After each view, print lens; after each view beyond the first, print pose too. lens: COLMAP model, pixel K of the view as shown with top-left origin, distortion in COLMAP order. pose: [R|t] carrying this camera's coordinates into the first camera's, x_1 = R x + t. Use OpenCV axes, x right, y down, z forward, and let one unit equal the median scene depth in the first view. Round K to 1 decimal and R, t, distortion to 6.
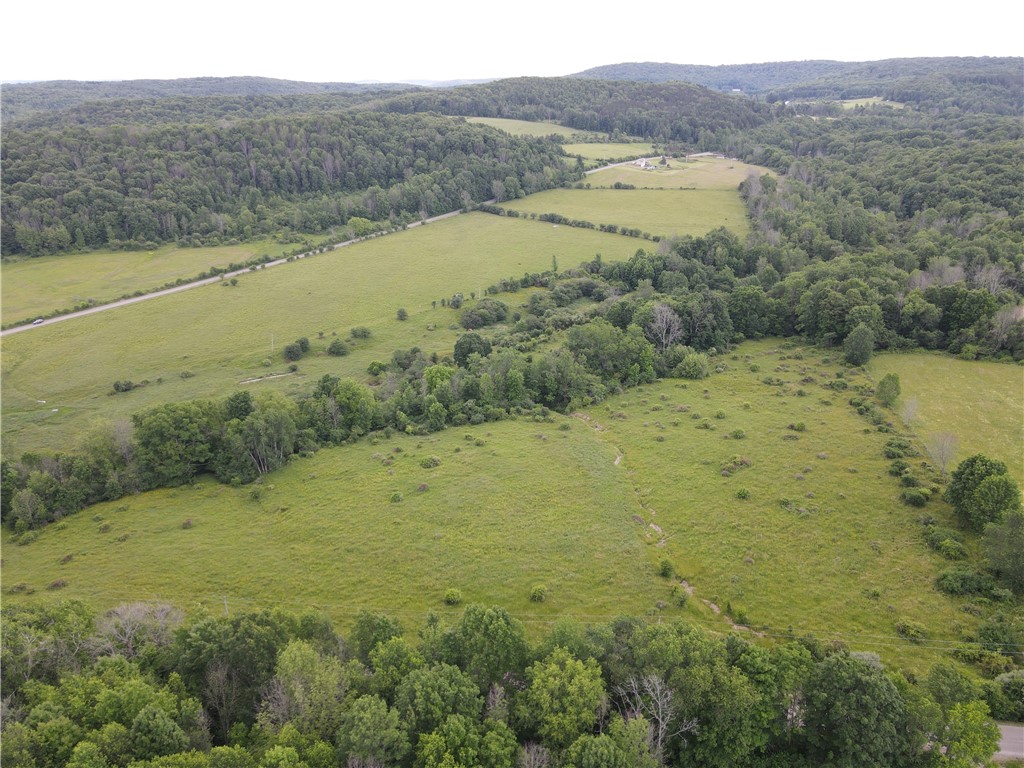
lens RADIAL K [[744.2, 0, 512.0], [0, 744.2, 384.0], [0, 0, 1]] dist [0.014230, 0.003681]
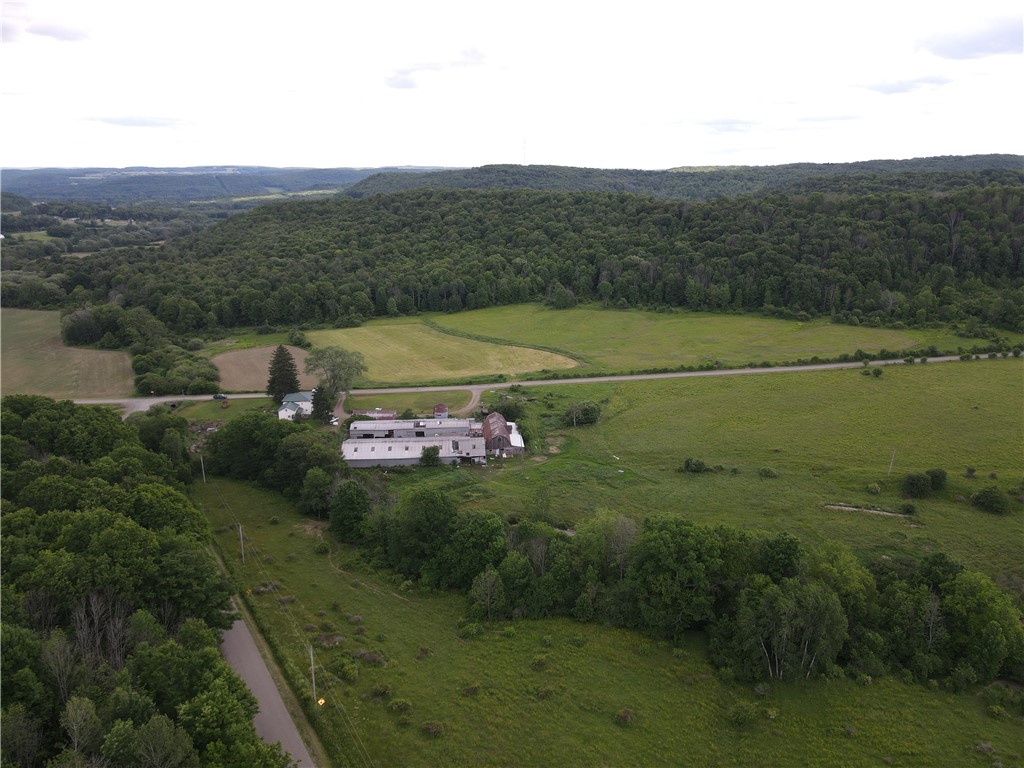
lens RADIAL K [[744.2, 0, 512.0], [0, 744.2, 384.0], [0, 0, 1]] dist [0.014230, 0.003681]
pose [[0.643977, 0.207637, -0.736329, -0.025413], [-0.280159, 0.959613, 0.025580, -0.029328], [0.711902, 0.189816, 0.676140, 0.147758]]
